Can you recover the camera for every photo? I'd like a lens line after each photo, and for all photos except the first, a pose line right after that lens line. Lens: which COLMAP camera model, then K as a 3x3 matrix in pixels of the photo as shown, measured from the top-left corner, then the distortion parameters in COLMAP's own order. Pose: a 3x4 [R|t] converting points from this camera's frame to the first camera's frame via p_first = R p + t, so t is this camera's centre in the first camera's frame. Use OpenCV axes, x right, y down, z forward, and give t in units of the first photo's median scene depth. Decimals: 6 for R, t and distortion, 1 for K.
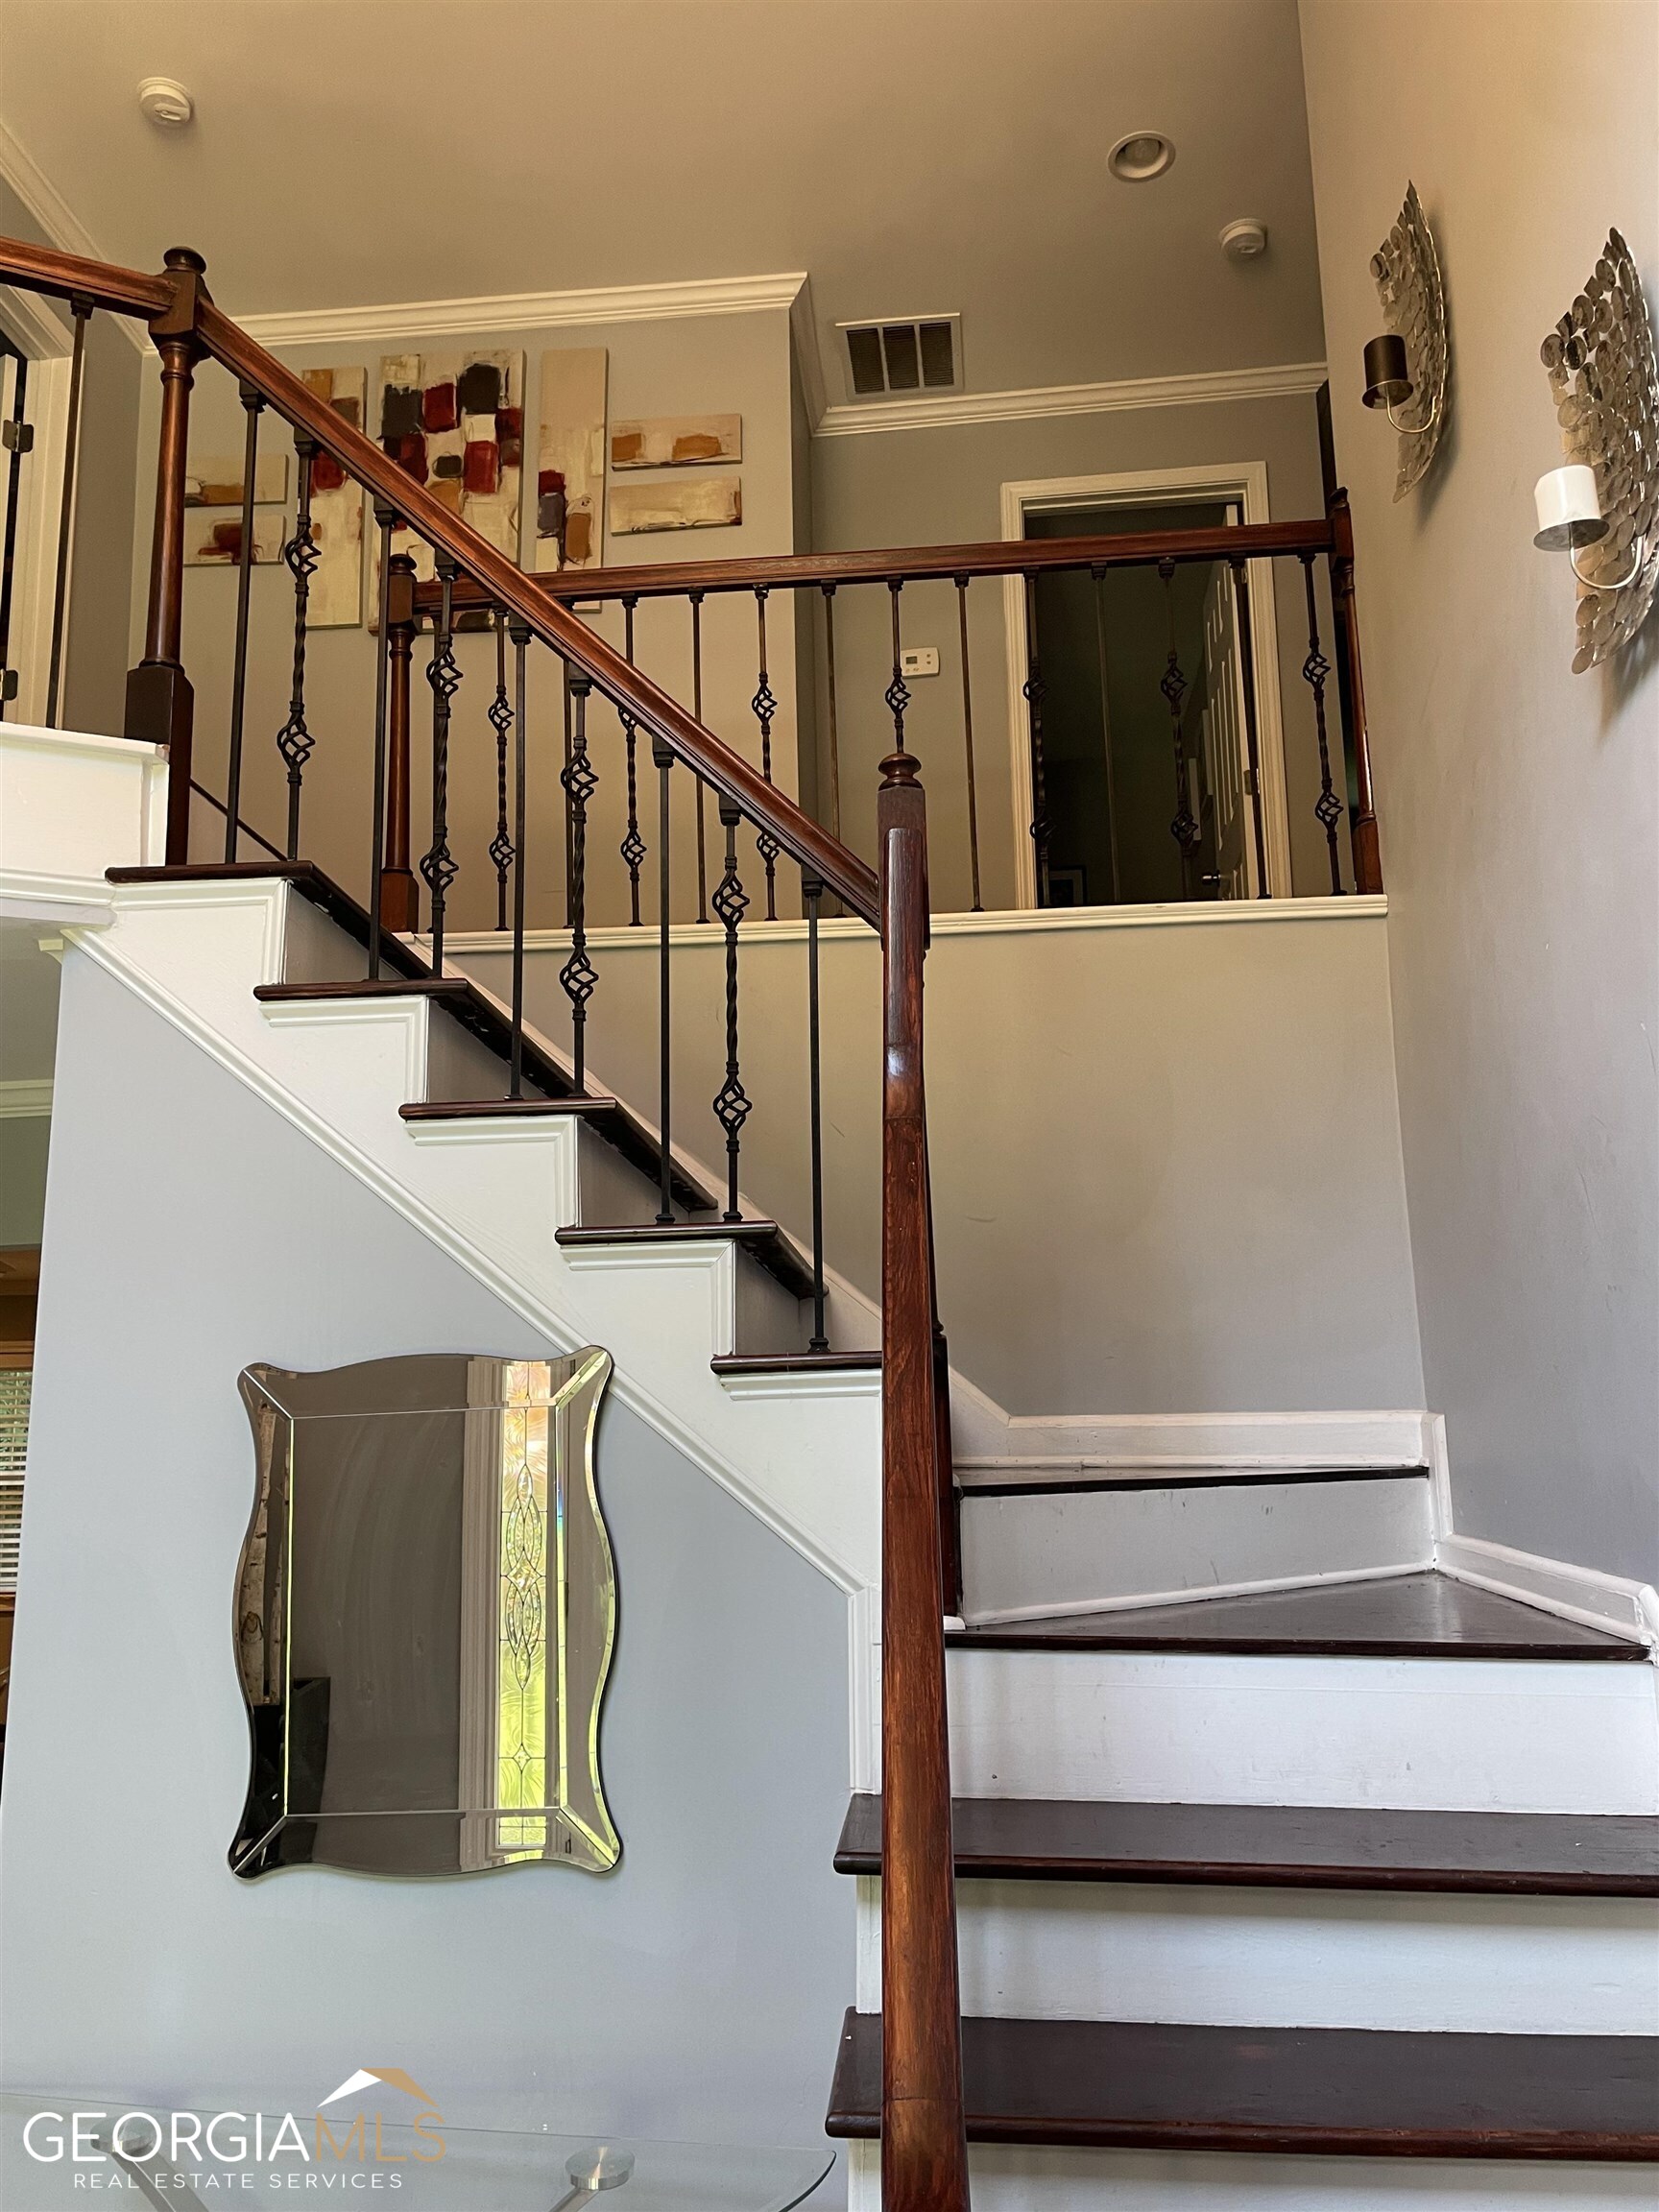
lens RADIAL K [[1685.9, 0, 823.3], [0, 1685.9, 1109.3], [0, 0, 1]] dist [0.100966, -0.130959]
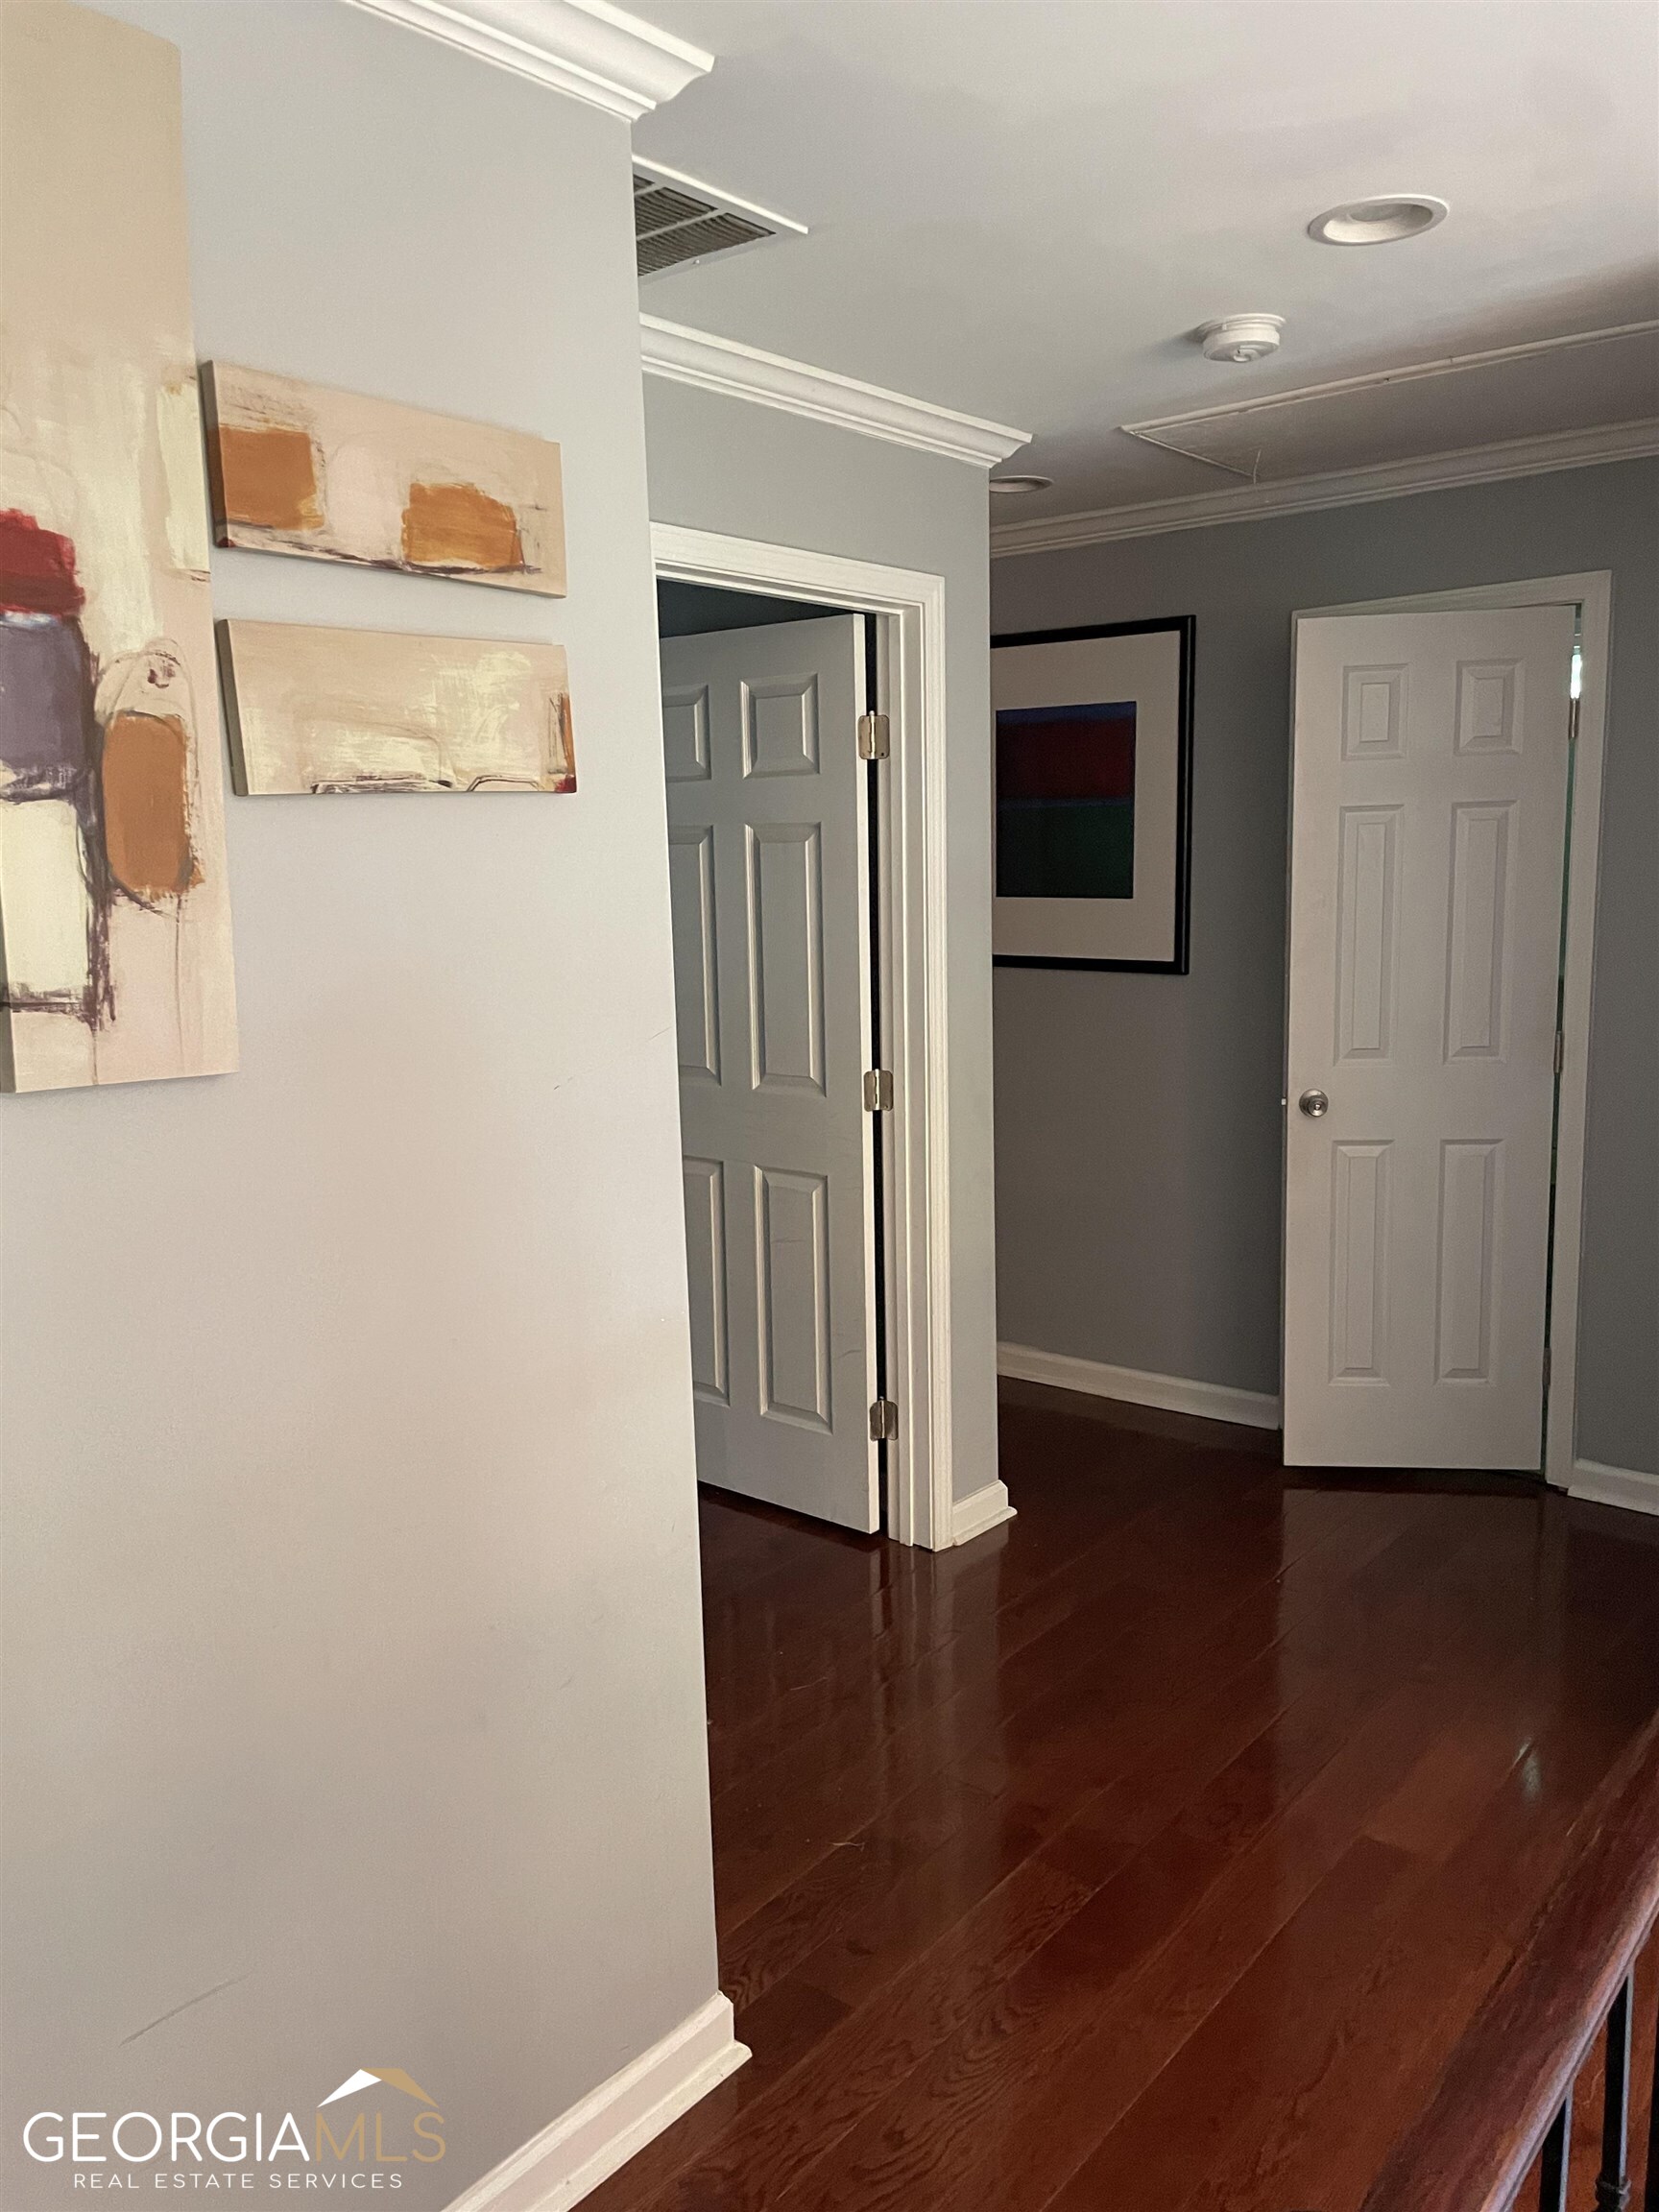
lens RADIAL K [[1685.9, 0, 831.8], [0, 1685.9, 1106.6], [0, 0, 1]] dist [0.100966, -0.130959]
pose [[0.539232, -0.125069, 0.832819, -0.323313], [-0.138789, 0.962192, 0.234360, -0.370546], [-0.830642, -0.241960, 0.501486, 0.757211]]
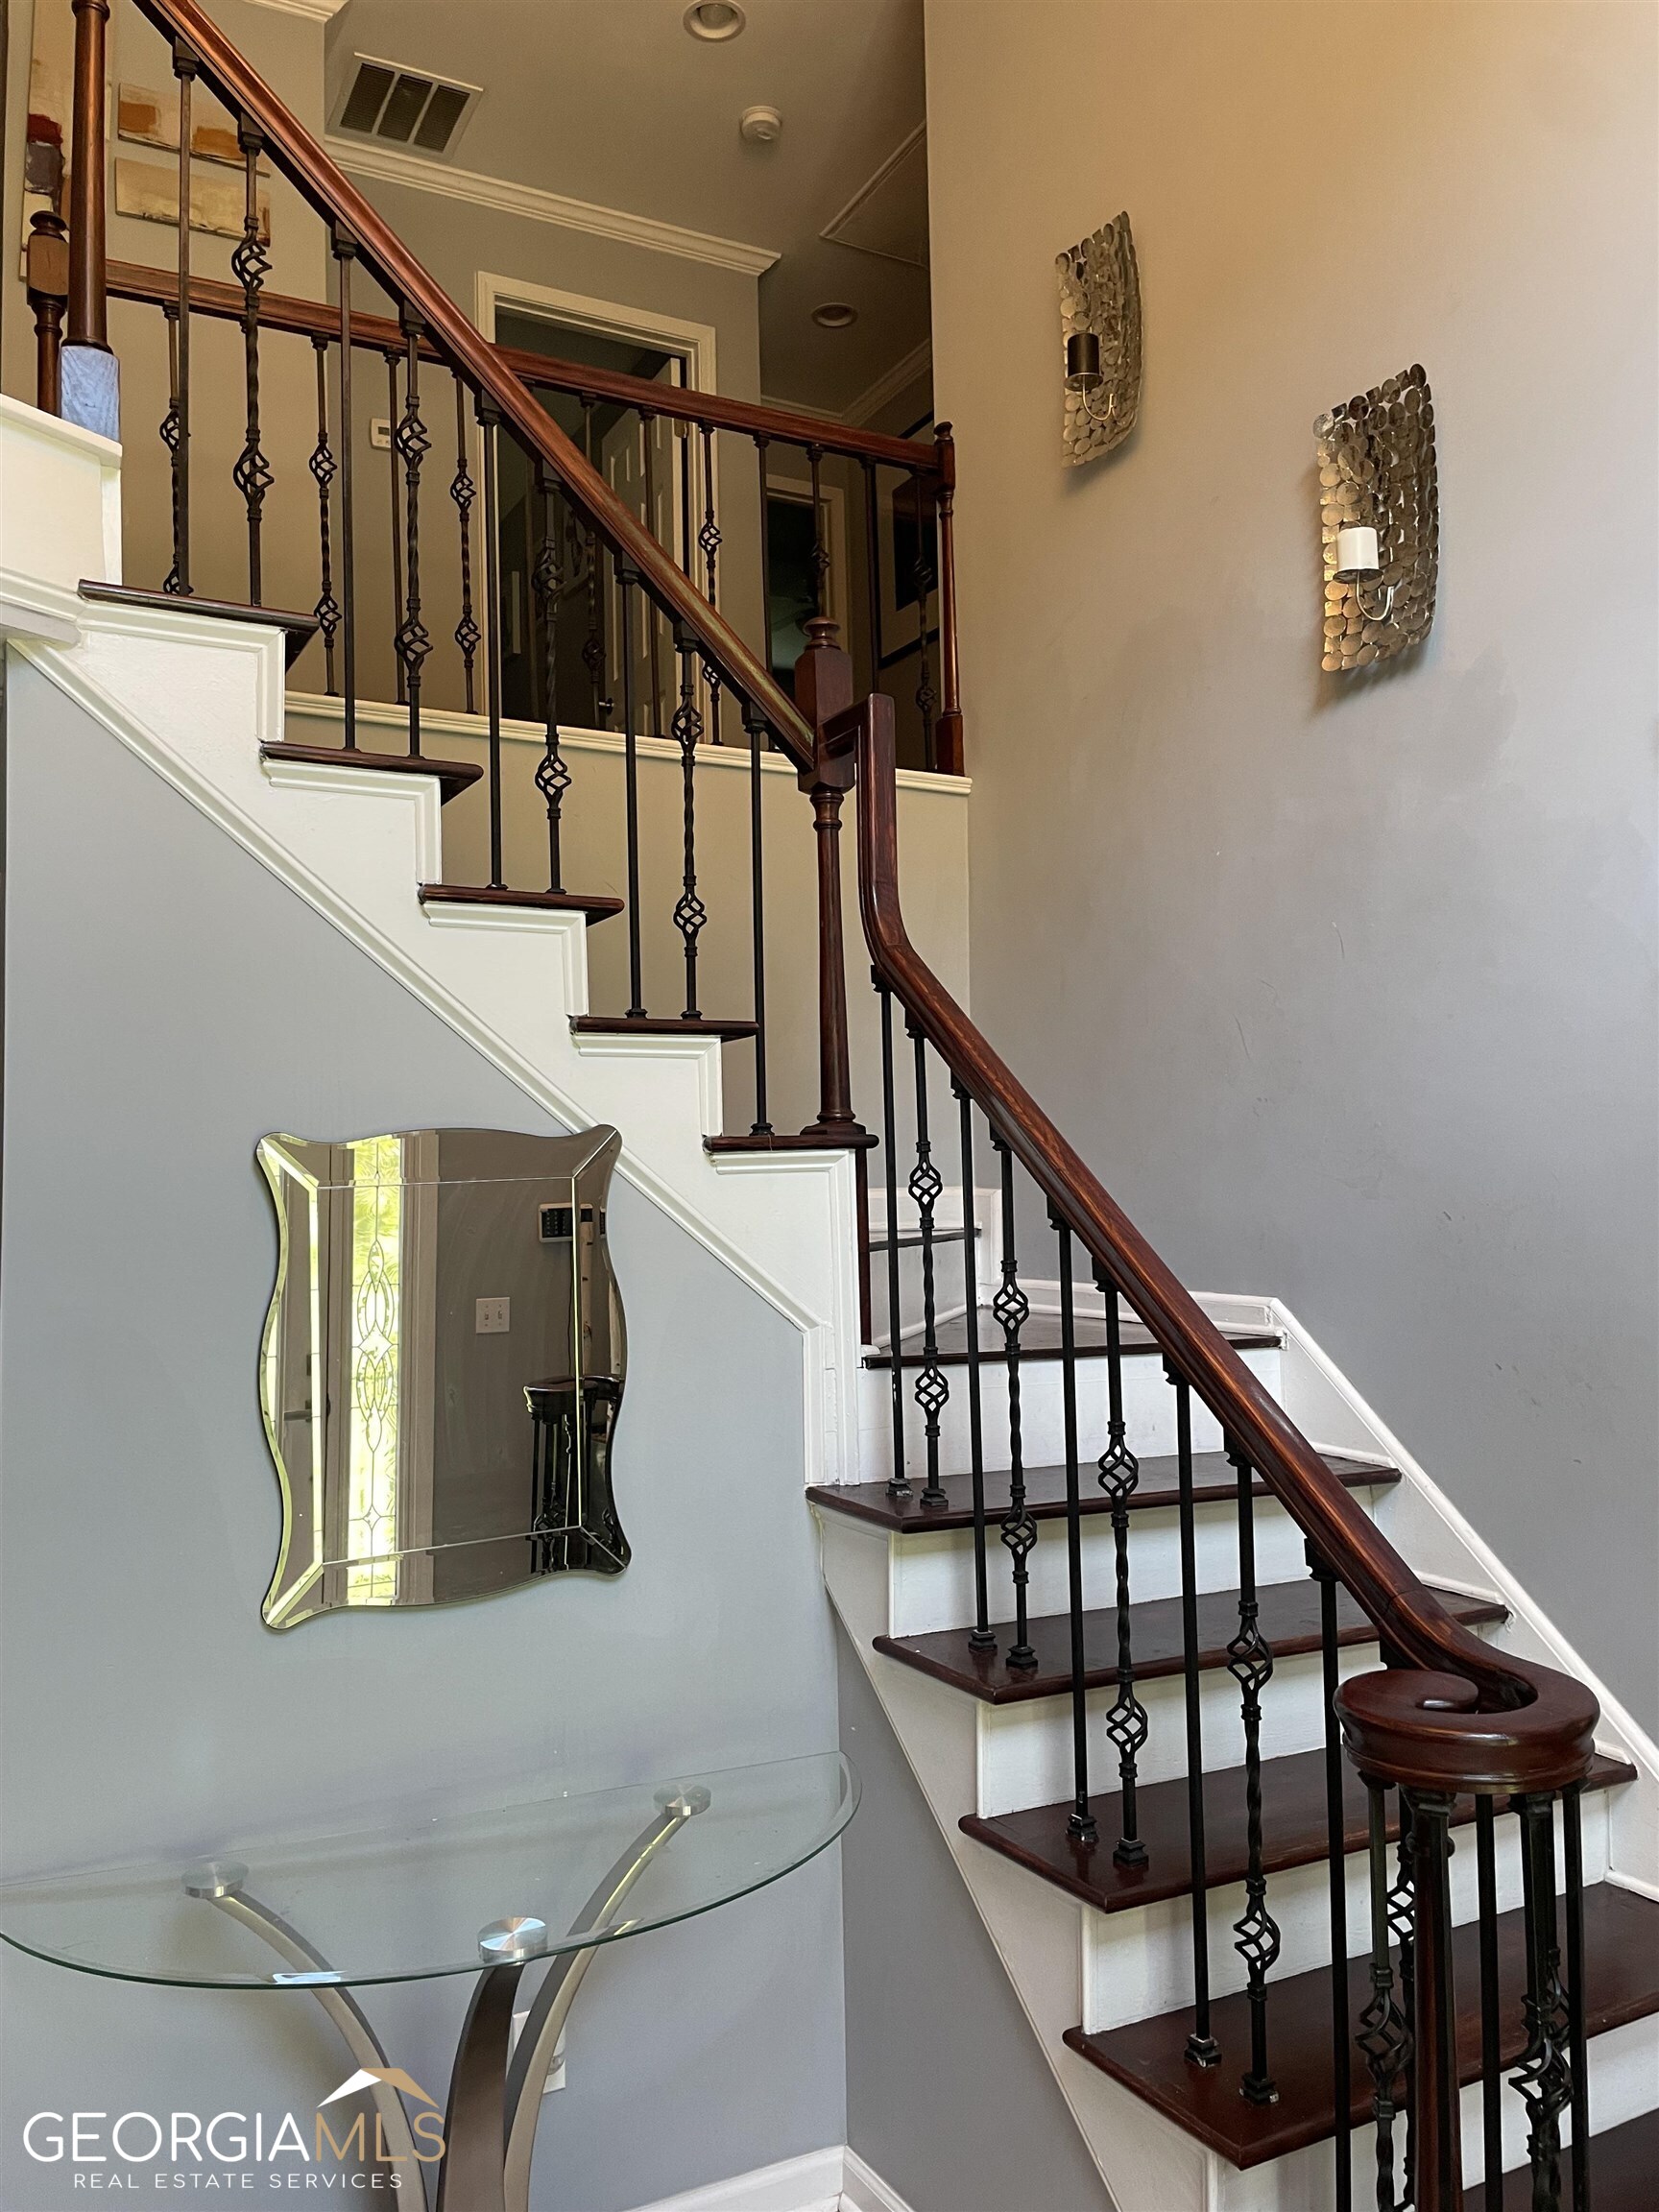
lens RADIAL K [[1685.9, 0, 821.0], [0, 1685.9, 1100.7], [0, 0, 1]] dist [0.100966, -0.130959]
pose [[0.830202, 0.031661, 0.556562, -0.303213], [-0.093901, 0.992062, 0.083634, 0.009870], [-0.549497, -0.121695, 0.826586, 0.009700]]
